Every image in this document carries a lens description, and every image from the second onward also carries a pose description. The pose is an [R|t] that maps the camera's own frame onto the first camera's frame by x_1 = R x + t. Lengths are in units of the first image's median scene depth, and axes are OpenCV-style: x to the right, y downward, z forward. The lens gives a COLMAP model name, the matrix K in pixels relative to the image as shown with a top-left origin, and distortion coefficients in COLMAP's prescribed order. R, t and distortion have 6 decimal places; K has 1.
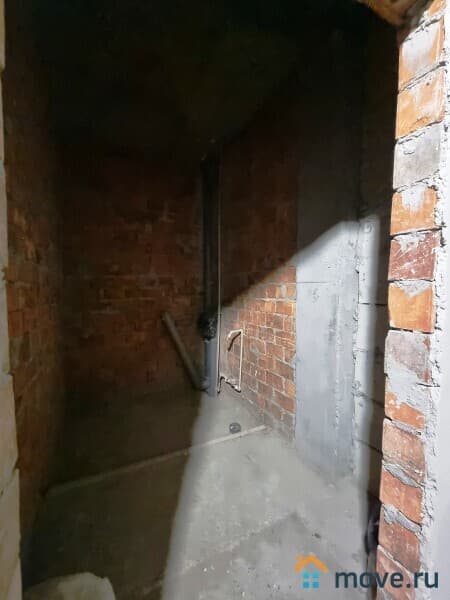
lens RADIAL K [[243.3, 0, 225.0], [0, 243.3, 300.0], [0, 0, 1]] dist [-0.000244, -0.000034]
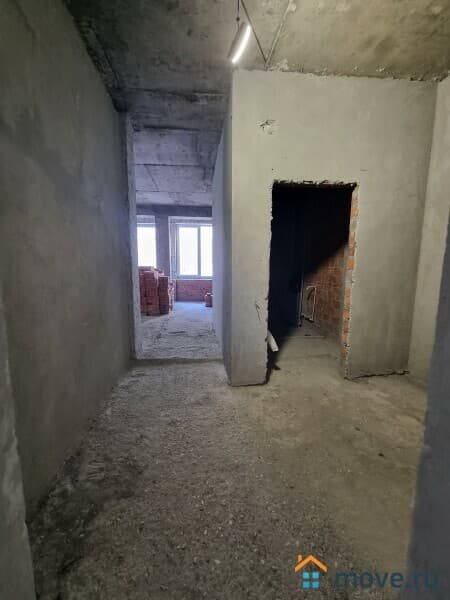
lens RADIAL K [[245.8, 0, 225.8], [0, 245.8, 297.8], [0, 0, 1]] dist [-0.000656, -0.000088]
pose [[0.938745, 0.047740, -0.341290, 0.090661], [-0.020779, 0.996397, 0.082225, 0.097440], [0.343986, -0.070097, 0.936355, -1.091675]]
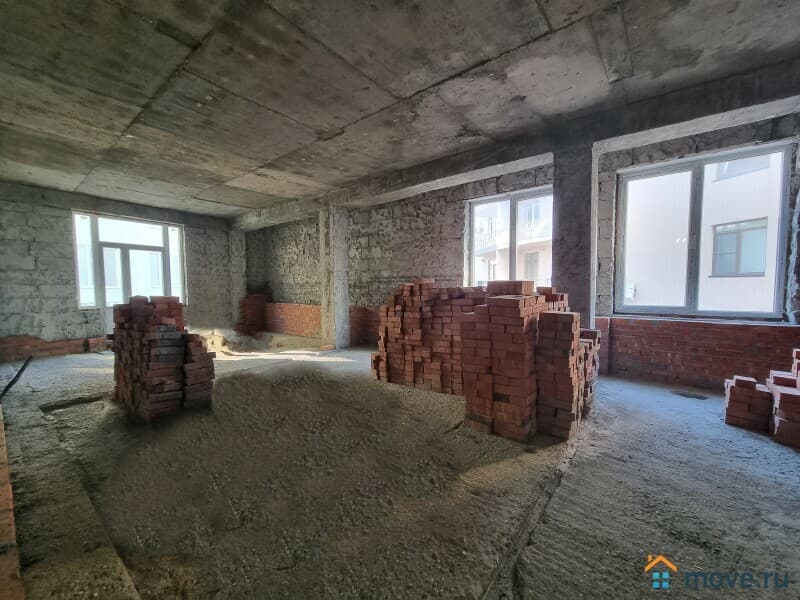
lens RADIAL K [[327.7, 0, 398.1], [0, 327.7, 305.6], [0, 0, 1]] dist [-0.000656, -0.000088]
pose [[0.415745, 0.045268, -0.908354, -0.785640], [-0.036373, 0.998789, 0.033128, 0.056367], [0.908754, 0.019267, 0.416888, 0.404755]]
